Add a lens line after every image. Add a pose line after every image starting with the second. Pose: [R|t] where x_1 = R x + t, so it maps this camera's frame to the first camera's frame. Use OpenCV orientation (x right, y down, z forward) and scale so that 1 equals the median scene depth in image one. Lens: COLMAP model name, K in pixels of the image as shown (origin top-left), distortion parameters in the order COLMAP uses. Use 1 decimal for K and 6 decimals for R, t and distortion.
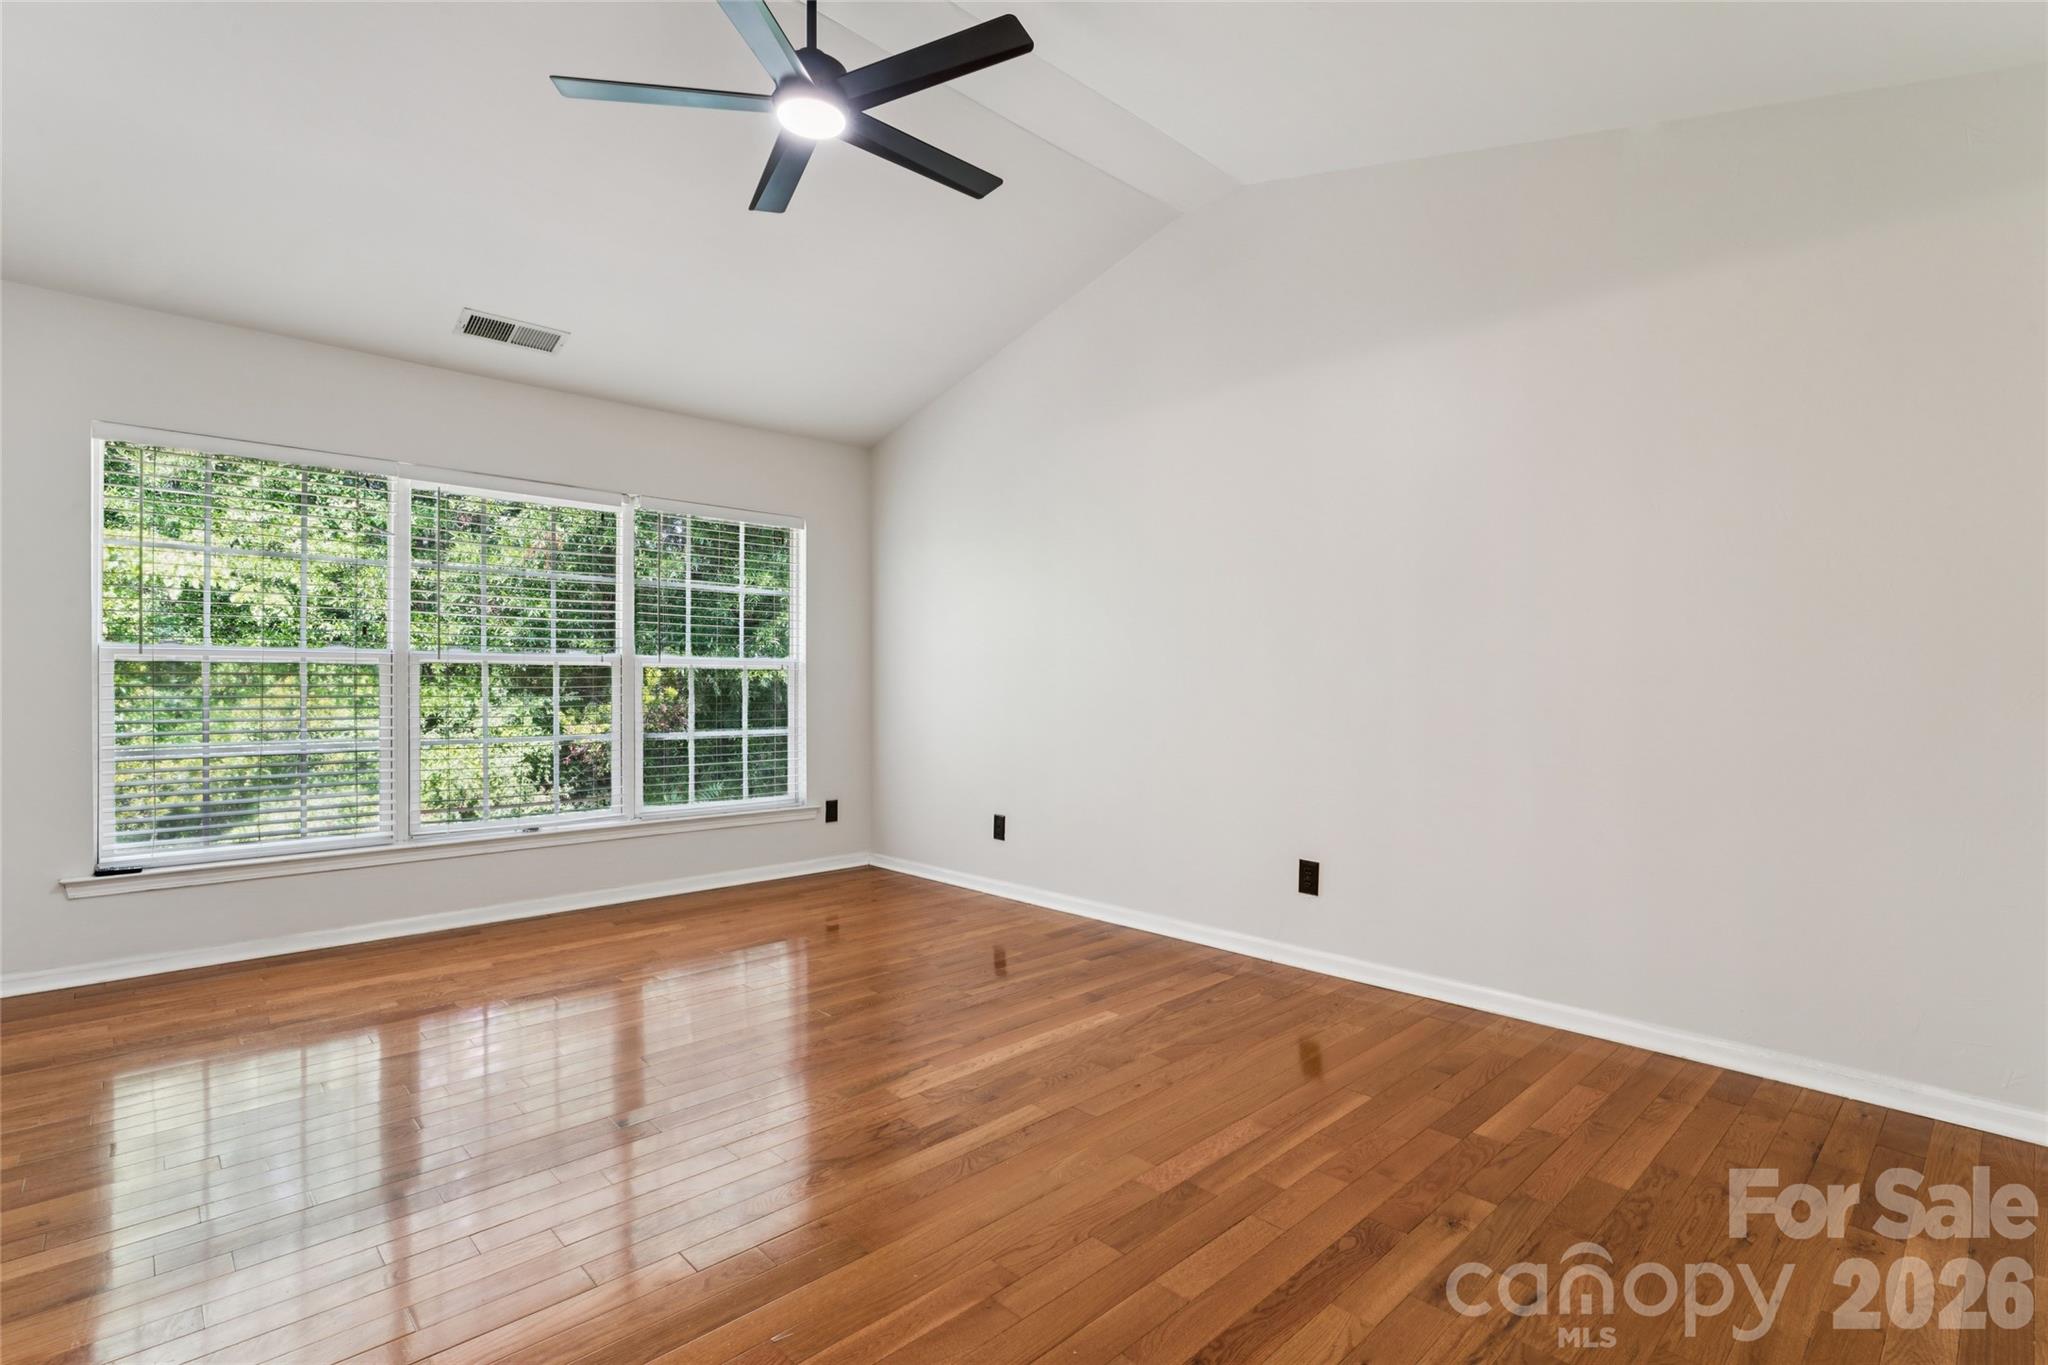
lens RADIAL K [[959.2, 0, 1027.6], [0, 959.2, 676.0], [0, 0, 1]] dist [-0.000625, -0.000127]
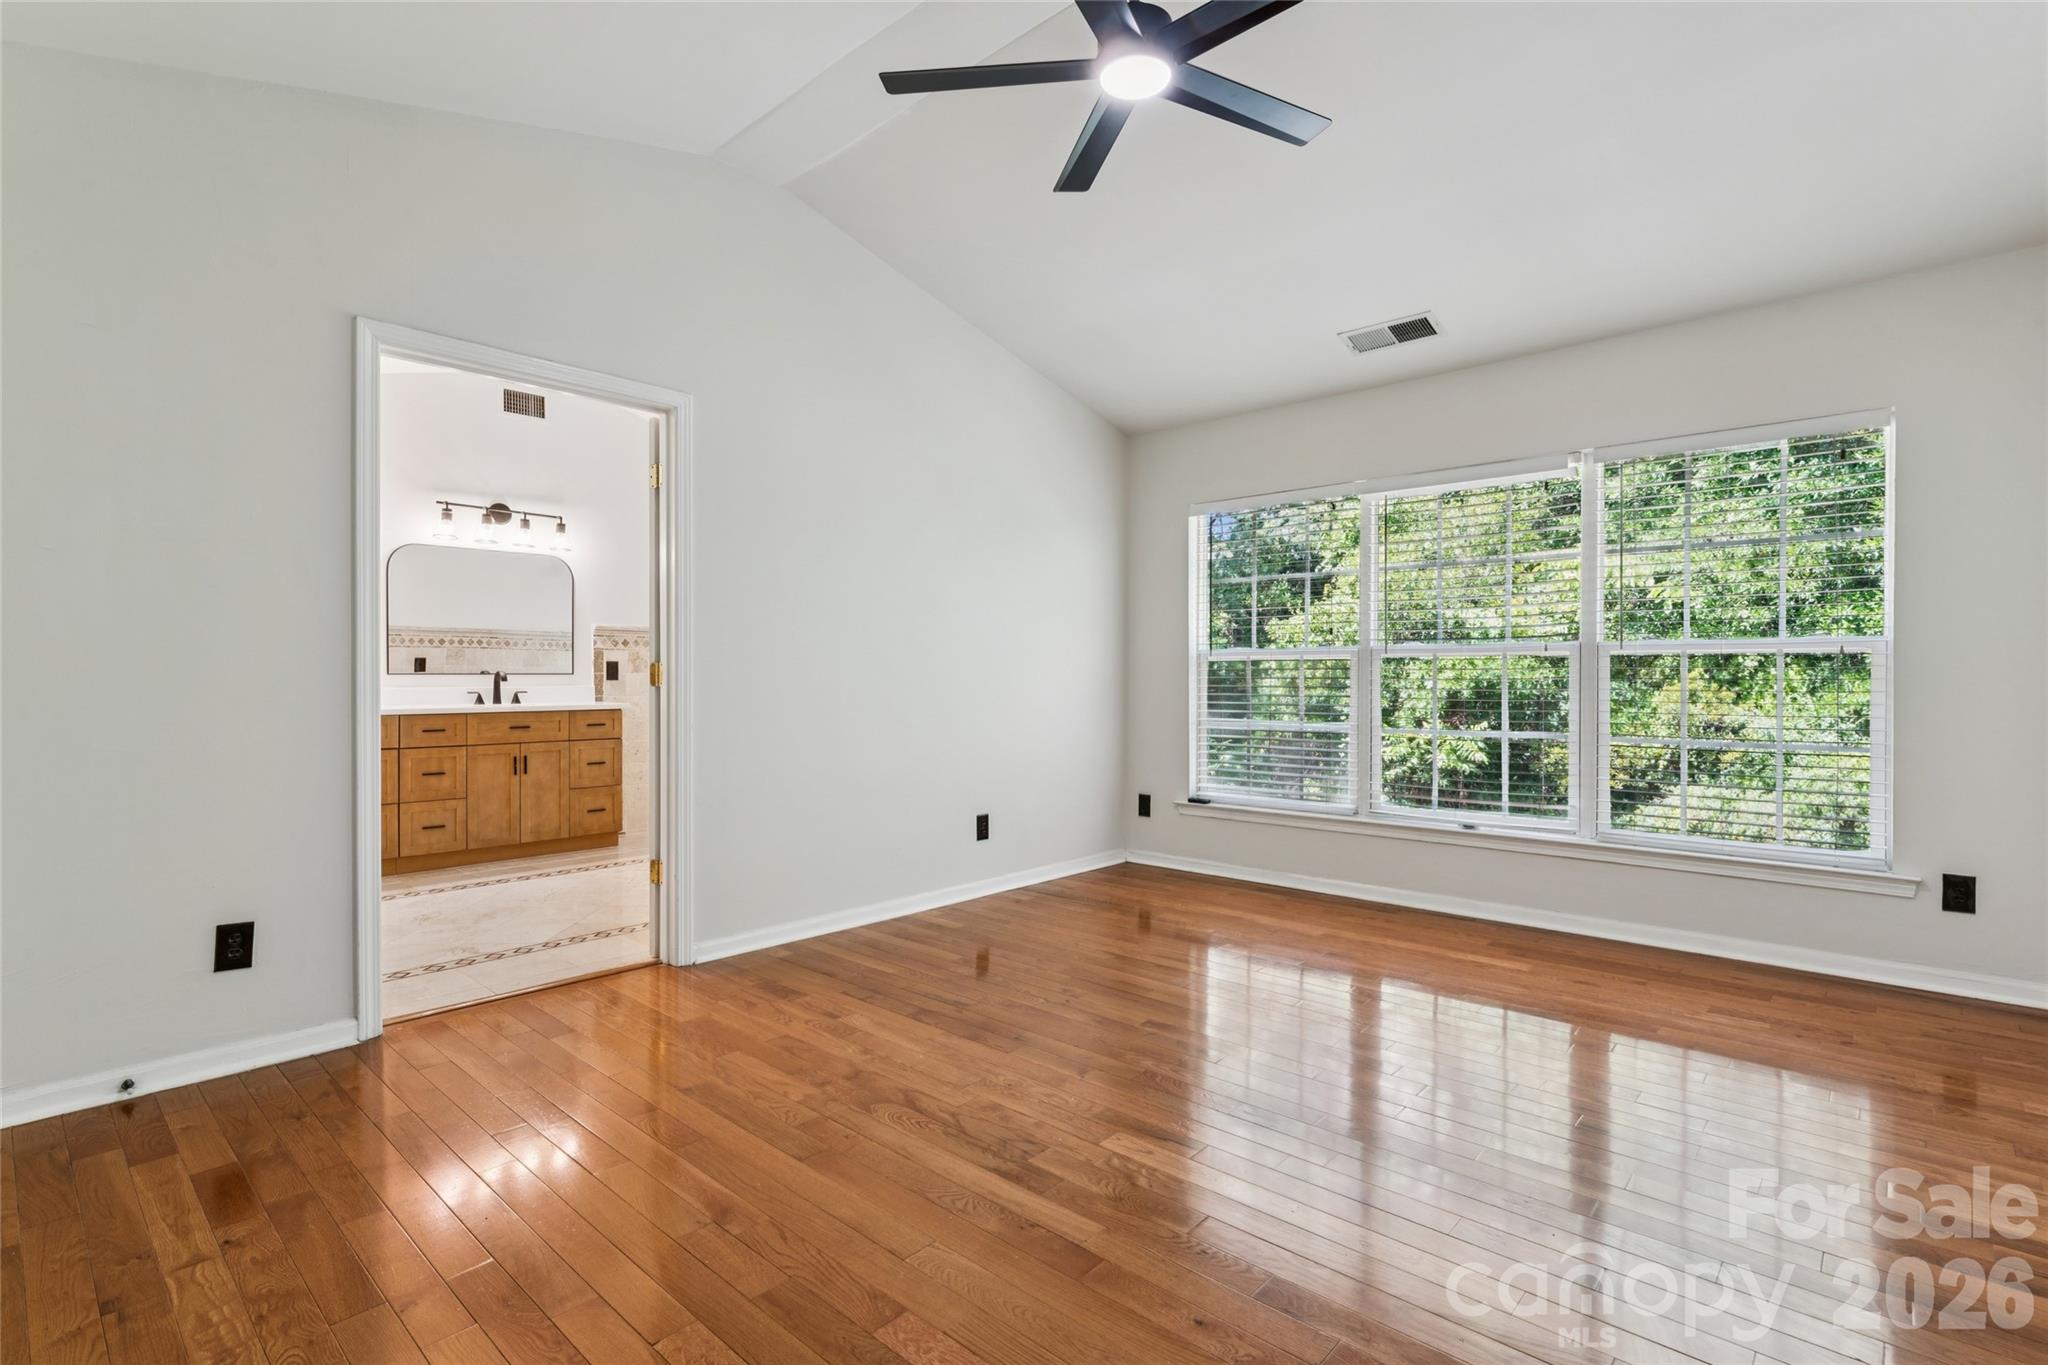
lens RADIAL K [[959.2, 0, 1027.6], [0, 959.2, 676.0], [0, 0, 1]] dist [-0.000625, -0.000127]
pose [[0.069867, -0.000793, -0.997556, 0.458492], [0.010351, 0.999946, -0.000070, 0.003322], [0.997503, -0.010321, 0.069871, 0.533907]]
